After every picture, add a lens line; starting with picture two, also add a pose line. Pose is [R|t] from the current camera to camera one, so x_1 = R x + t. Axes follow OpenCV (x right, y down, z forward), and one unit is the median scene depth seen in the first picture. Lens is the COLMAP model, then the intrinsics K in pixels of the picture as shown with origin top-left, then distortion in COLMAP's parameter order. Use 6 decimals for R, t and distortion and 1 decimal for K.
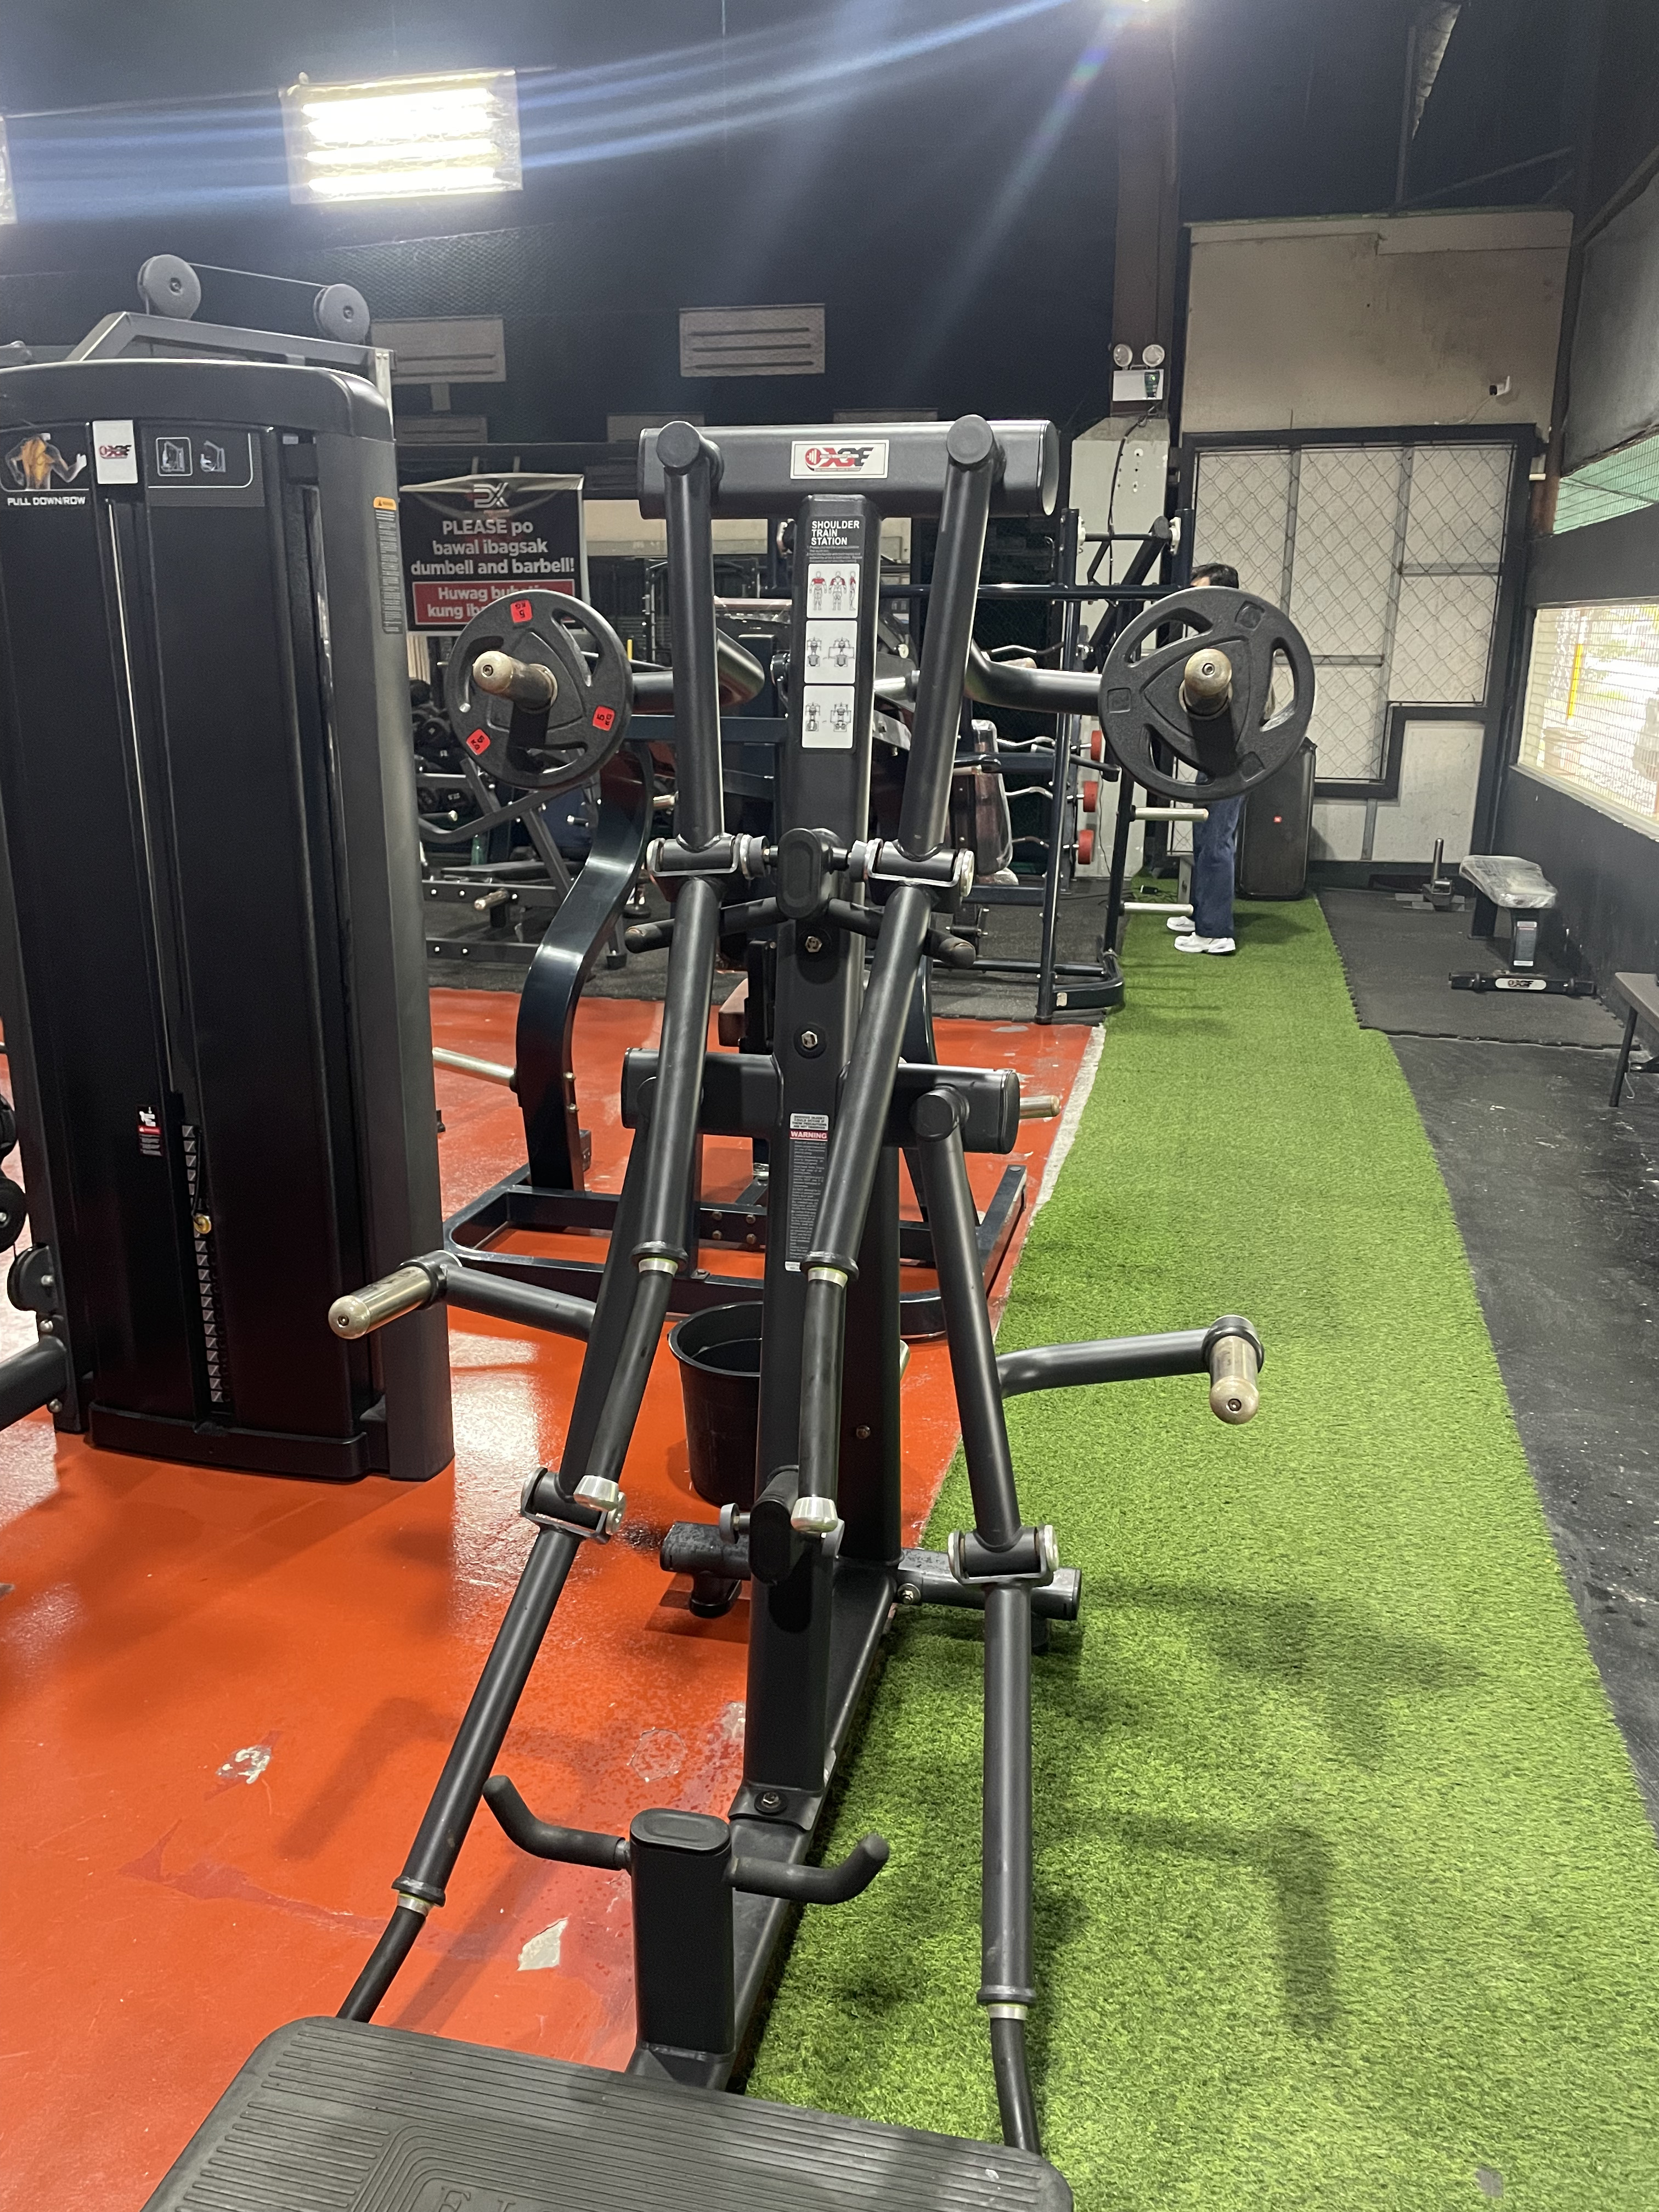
lens RADIAL K [[1668.8, 0, 840.7], [0, 1668.8, 1113.3], [0, 0, 1]] dist [0.073862, -0.092704]
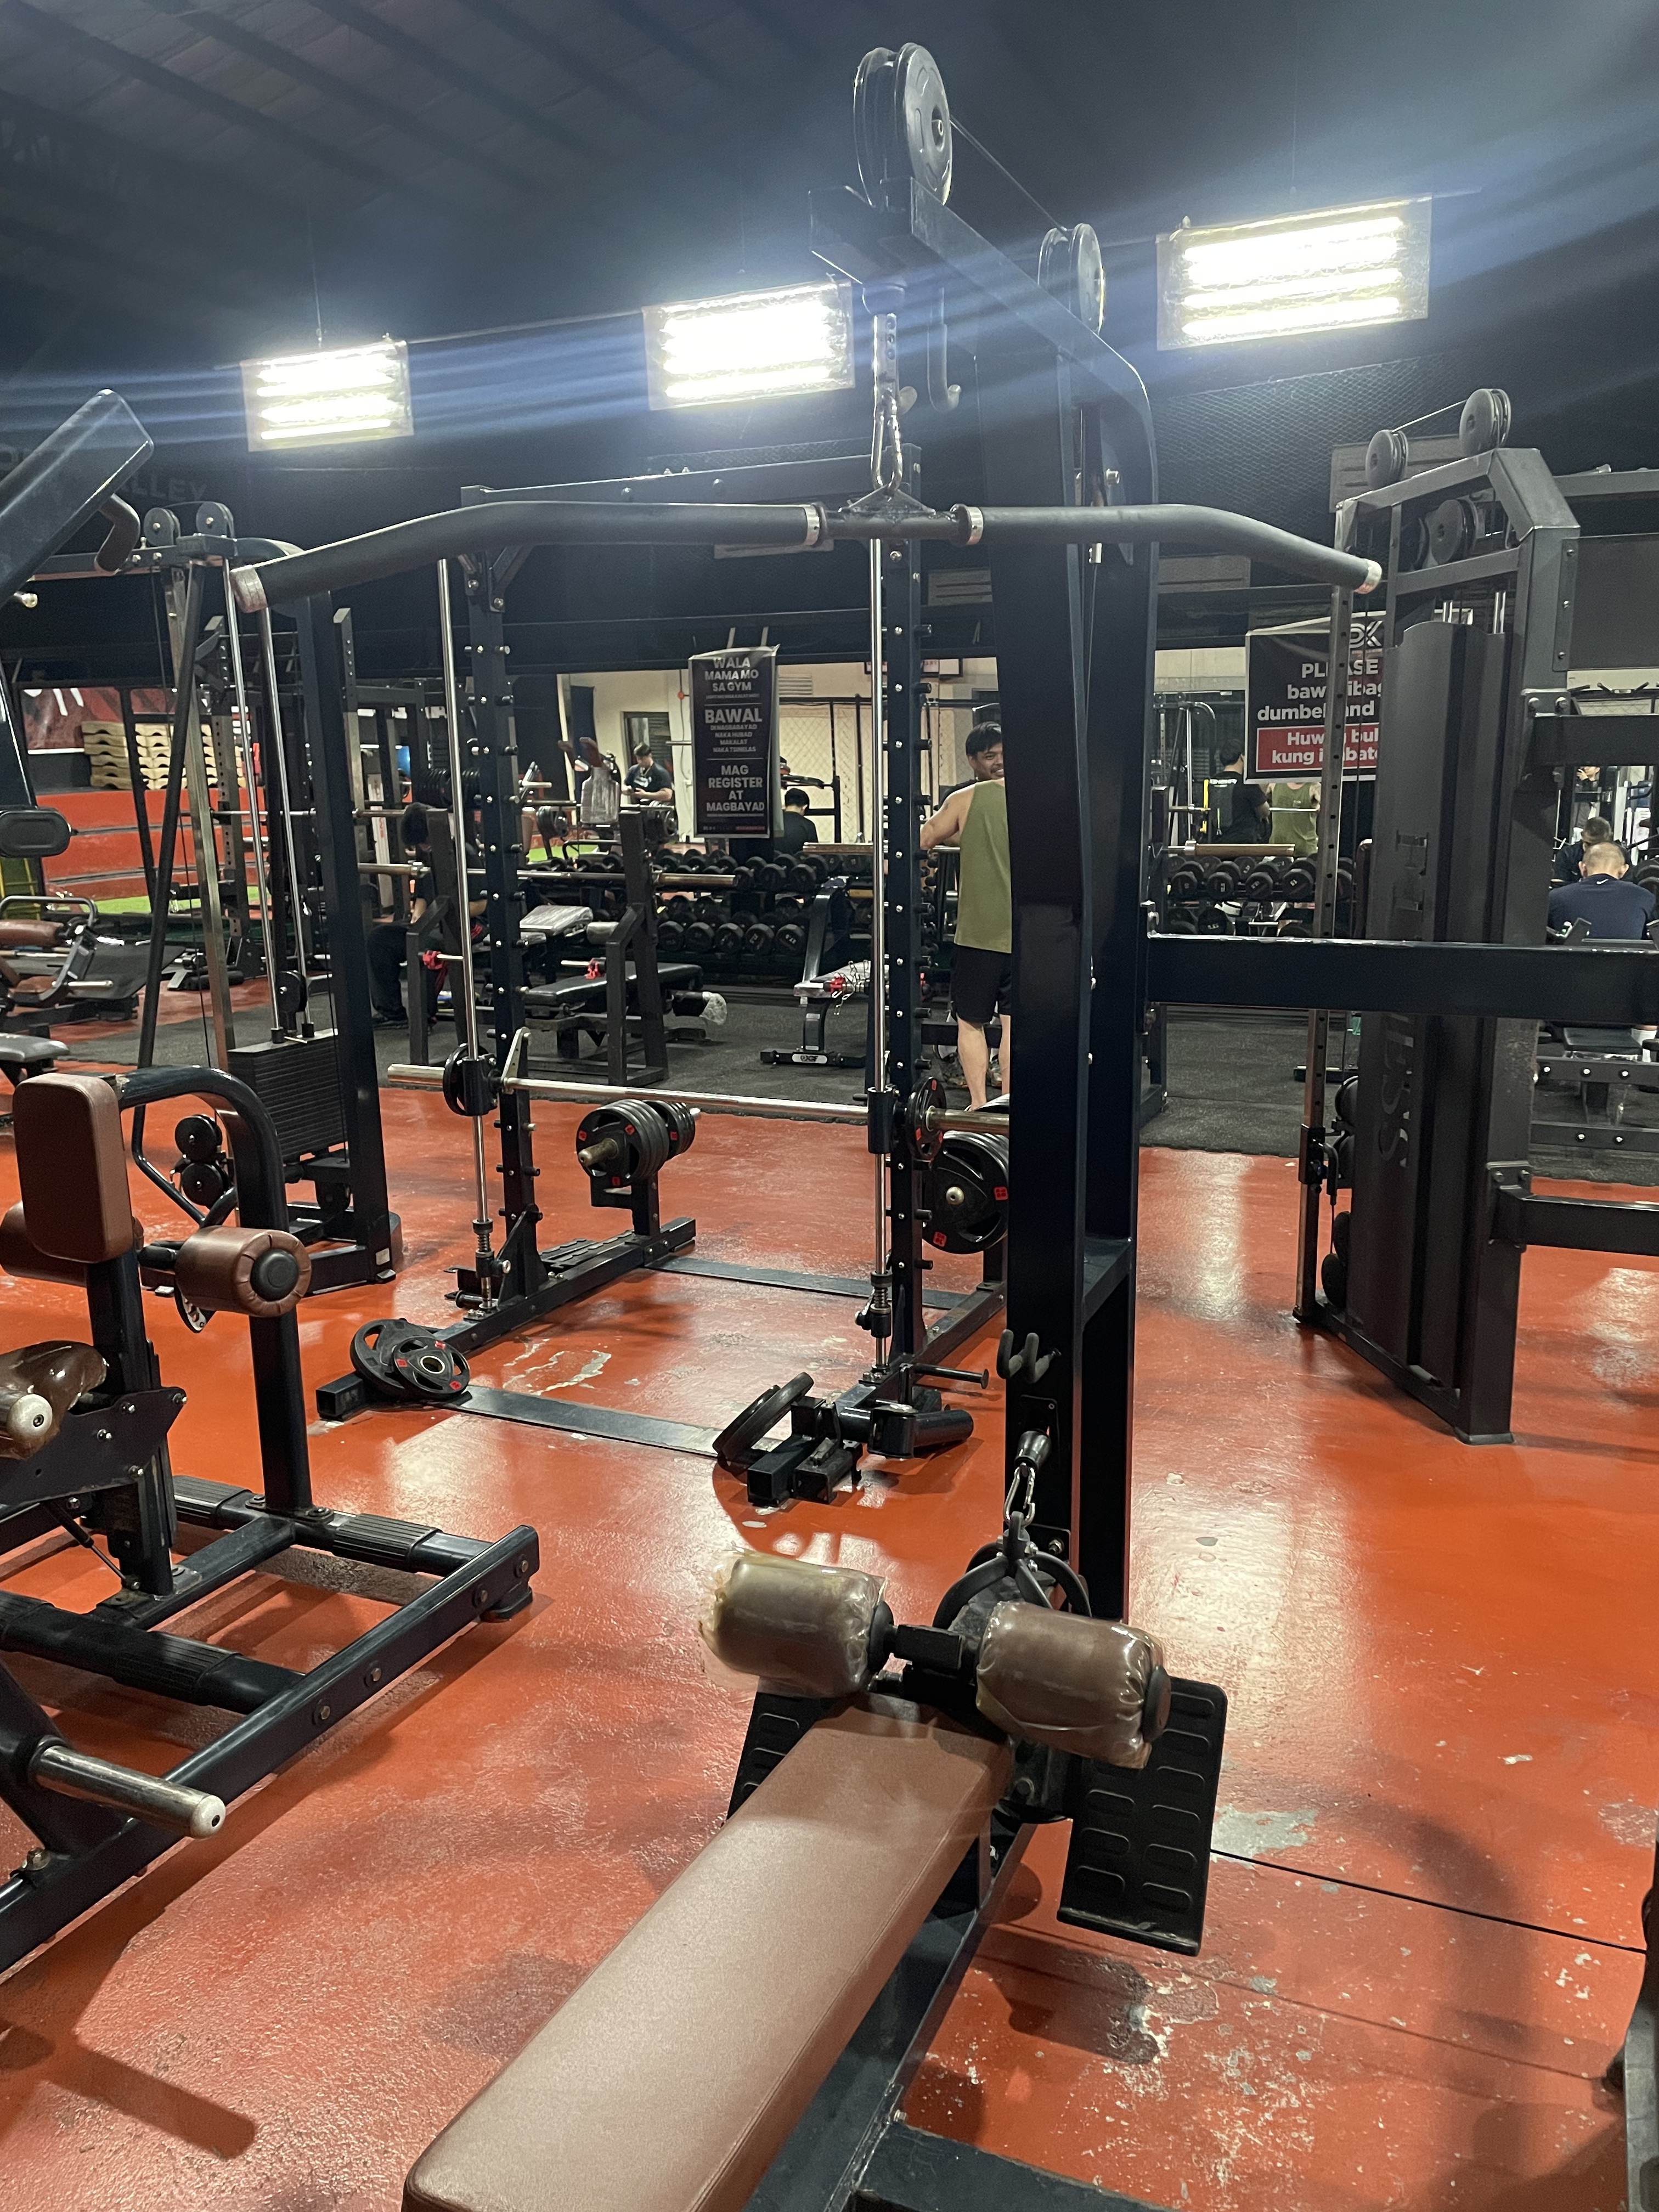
lens RADIAL K [[1668.8, 0, 840.7], [0, 1668.8, 1113.3], [0, 0, 1]] dist [0.073862, -0.092704]
pose [[0.984010, 0.016884, -0.177310, -0.364890], [-0.030467, 0.996781, -0.074164, -0.026081], [0.175487, 0.078380, 0.981357, 0.056979]]
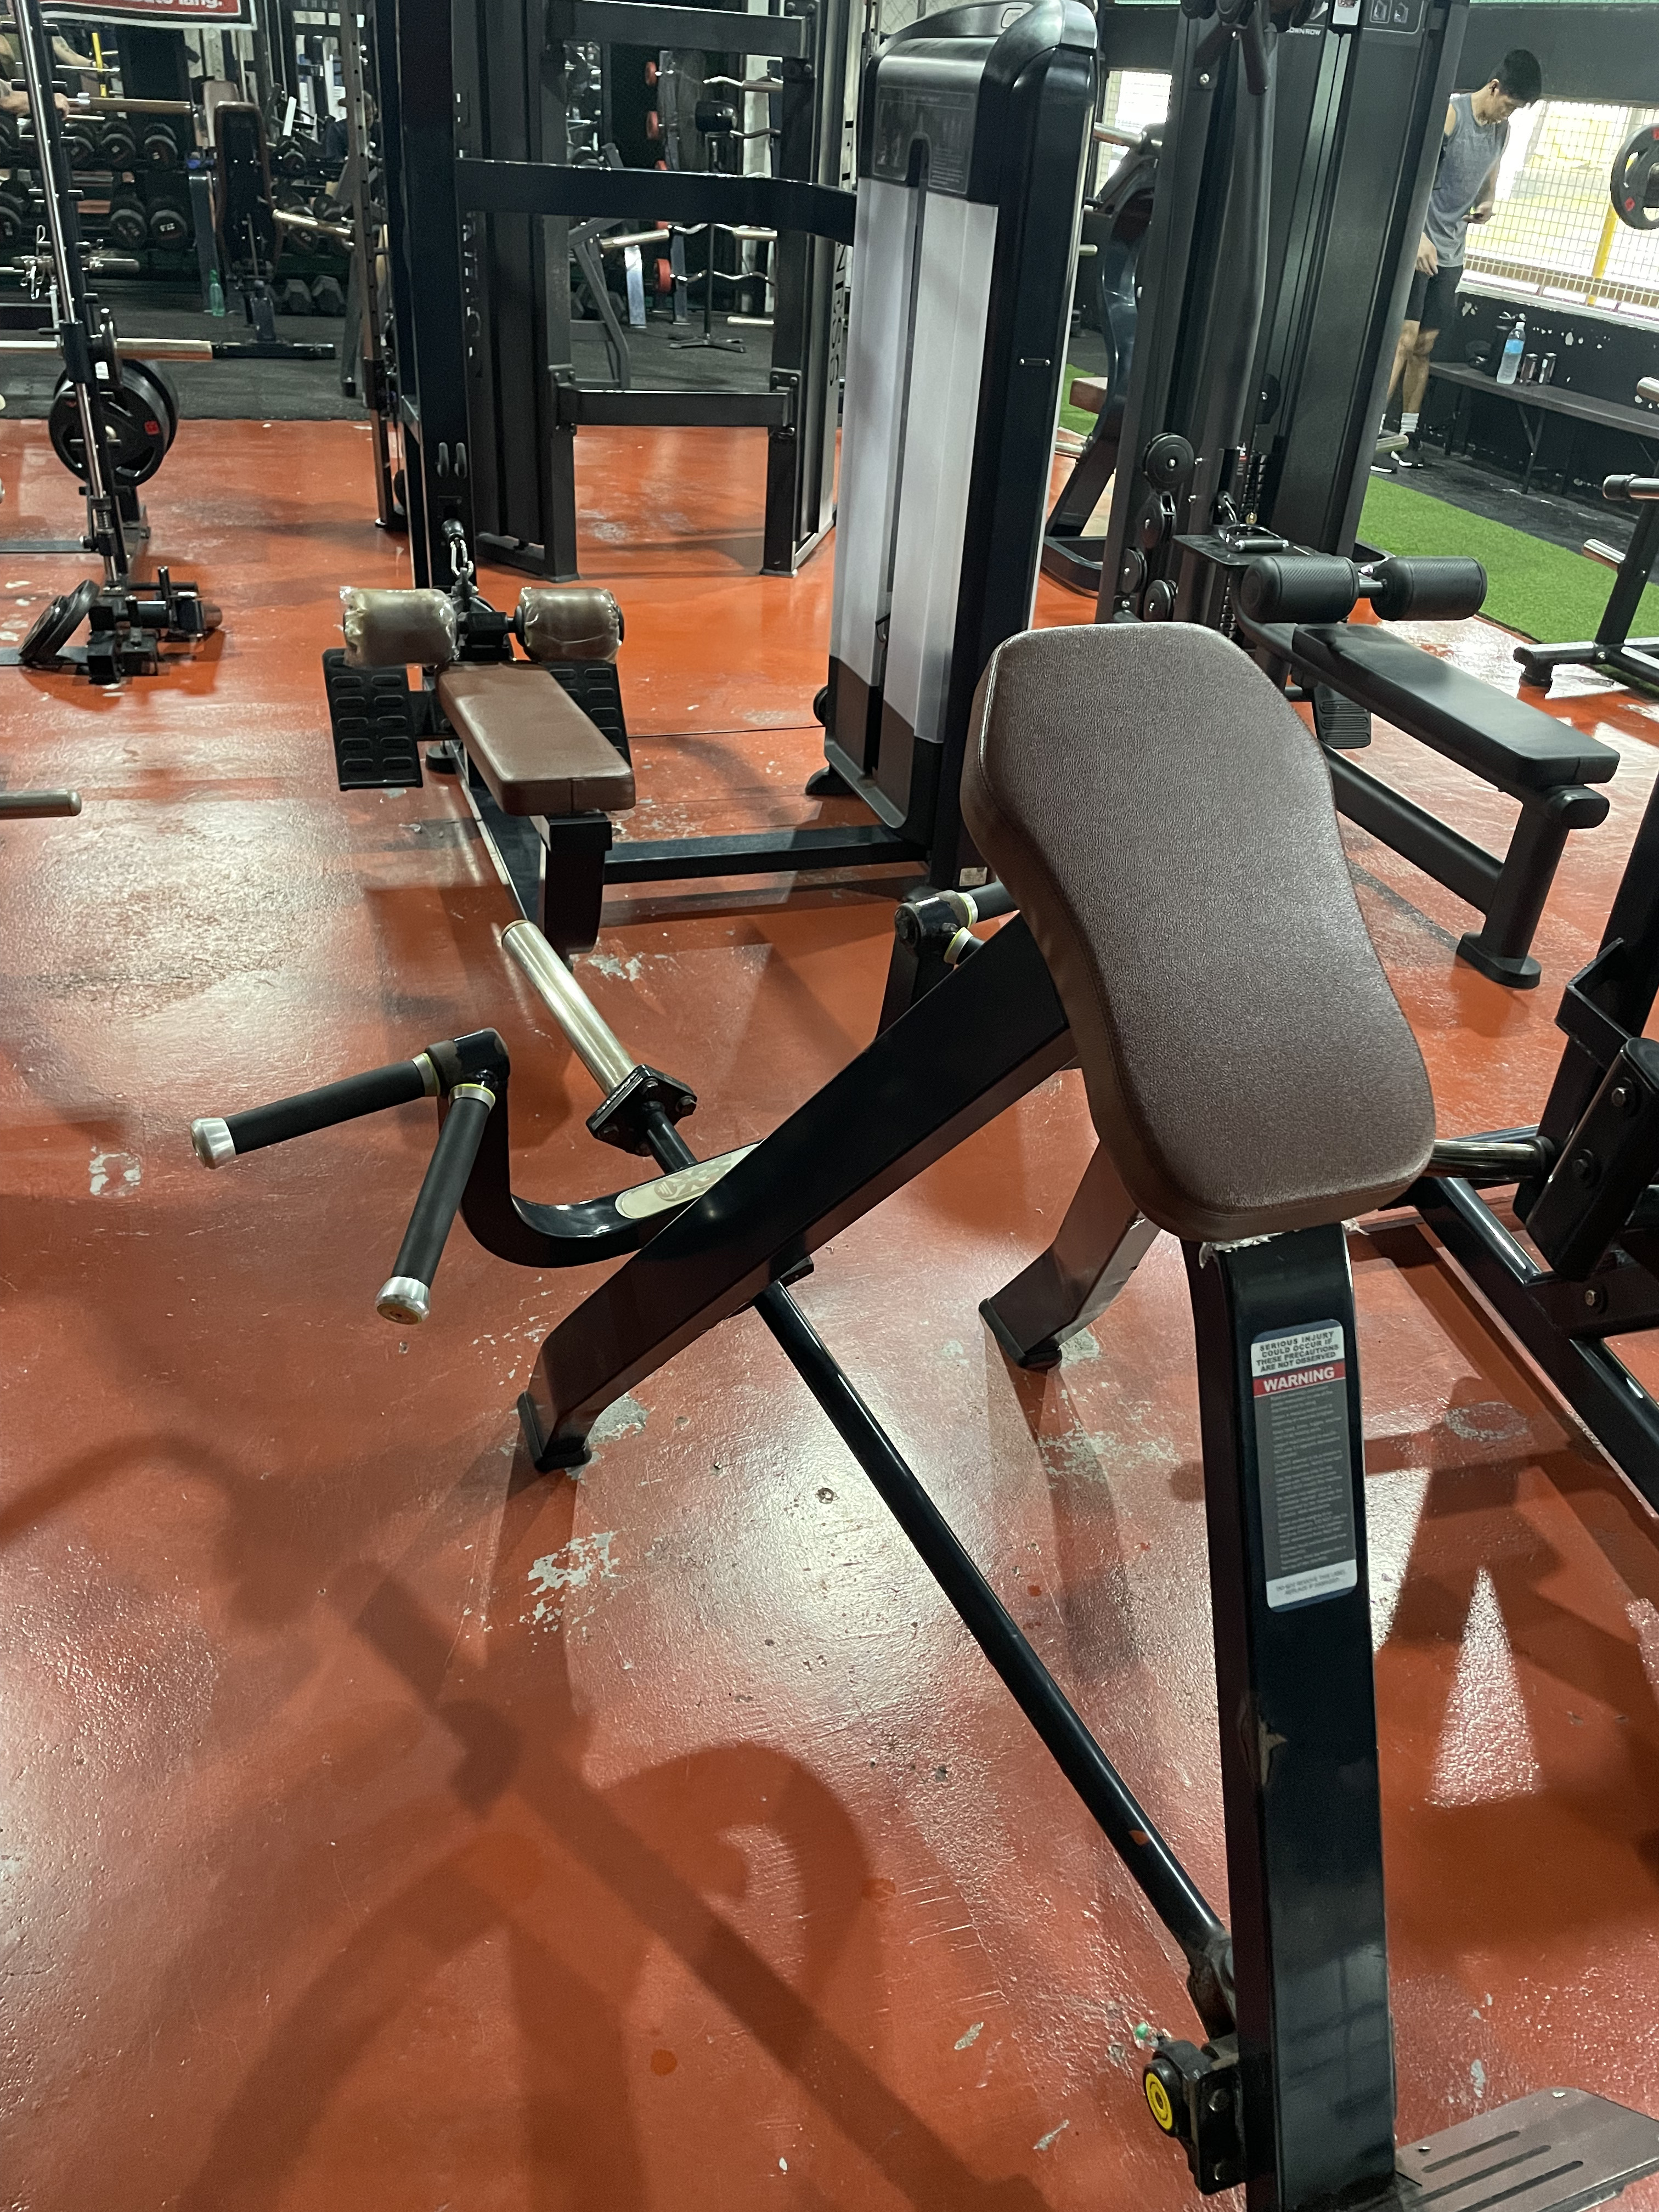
lens RADIAL K [[1672.3, 0, 839.1], [0, 1672.3, 1112.6], [0, 0, 1]] dist [0.085226, -0.115368]
pose [[0.847212, -0.238719, 0.474599, -0.530200], [0.092181, 0.945861, 0.311207, 0.020078], [-0.523196, -0.219910, 0.823350, -0.094220]]
